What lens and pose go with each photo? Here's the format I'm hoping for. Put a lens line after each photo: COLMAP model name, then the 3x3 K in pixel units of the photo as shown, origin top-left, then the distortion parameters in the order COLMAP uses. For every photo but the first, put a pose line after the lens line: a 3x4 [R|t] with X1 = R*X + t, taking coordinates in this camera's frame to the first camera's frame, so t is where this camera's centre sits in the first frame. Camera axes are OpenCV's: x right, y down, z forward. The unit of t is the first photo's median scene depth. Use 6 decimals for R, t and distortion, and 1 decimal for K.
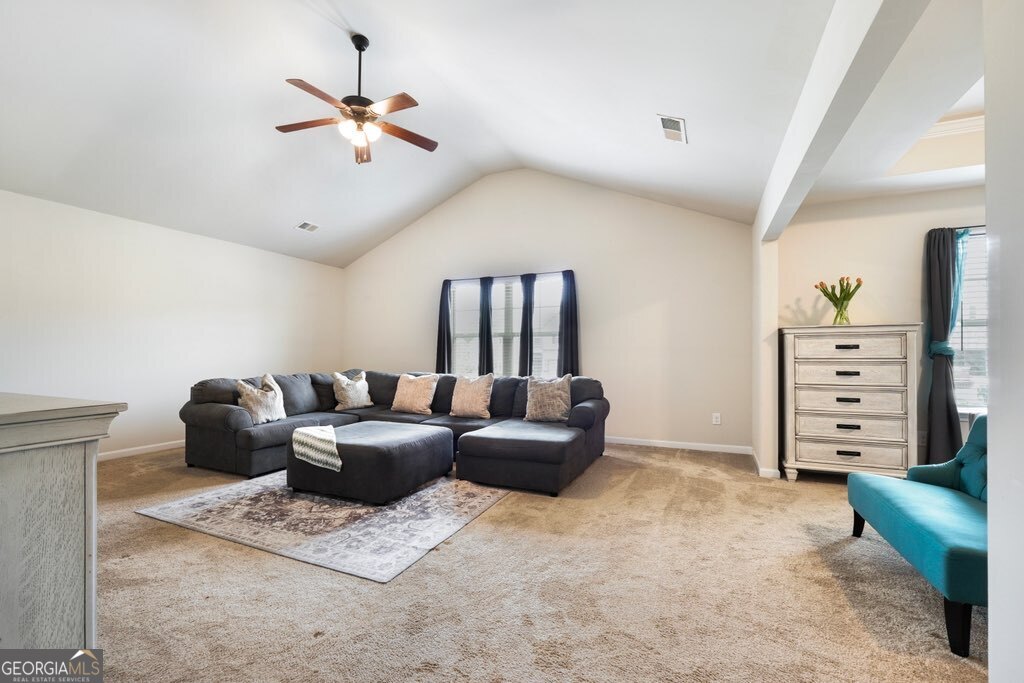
lens RADIAL K [[432.4, 0, 515.0], [0, 432.4, 348.0], [0, 0, 1]] dist [-0.010872, 0.002391]
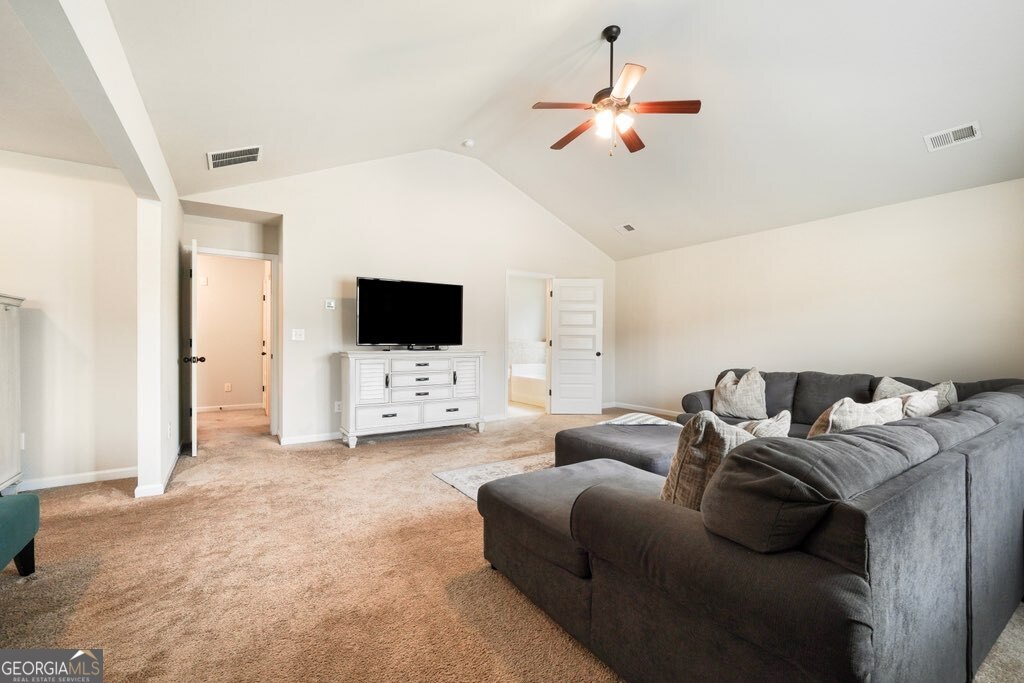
lens RADIAL K [[432.4, 0, 508.4], [0, 432.4, 342.5], [0, 0, 1]] dist [-0.010872, 0.002391]
pose [[-0.548432, -0.004173, -0.836184, 0.666312], [0.004096, 0.999962, -0.007677, 0.017375], [0.836185, -0.007635, -0.548395, 1.481029]]
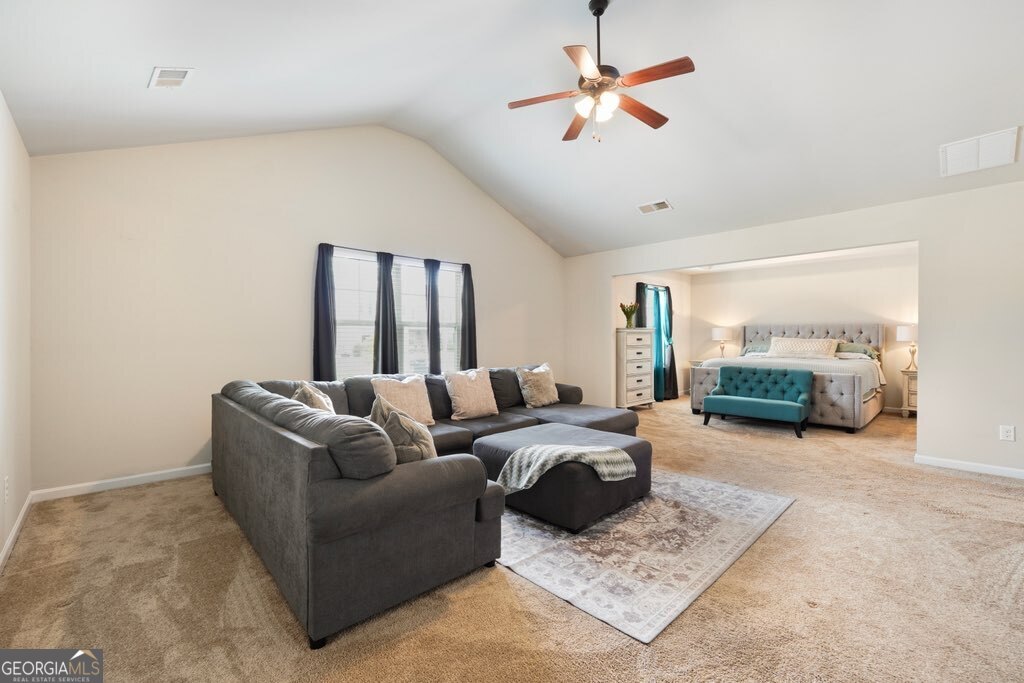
lens RADIAL K [[432.4, 0, 510.8], [0, 432.4, 342.2], [0, 0, 1]] dist [-0.010872, 0.002391]
pose [[0.382694, -0.013286, 0.923780, -1.385535], [-0.003122, 0.999872, 0.015674, -0.019357], [-0.923870, -0.008882, 0.382604, 0.899009]]
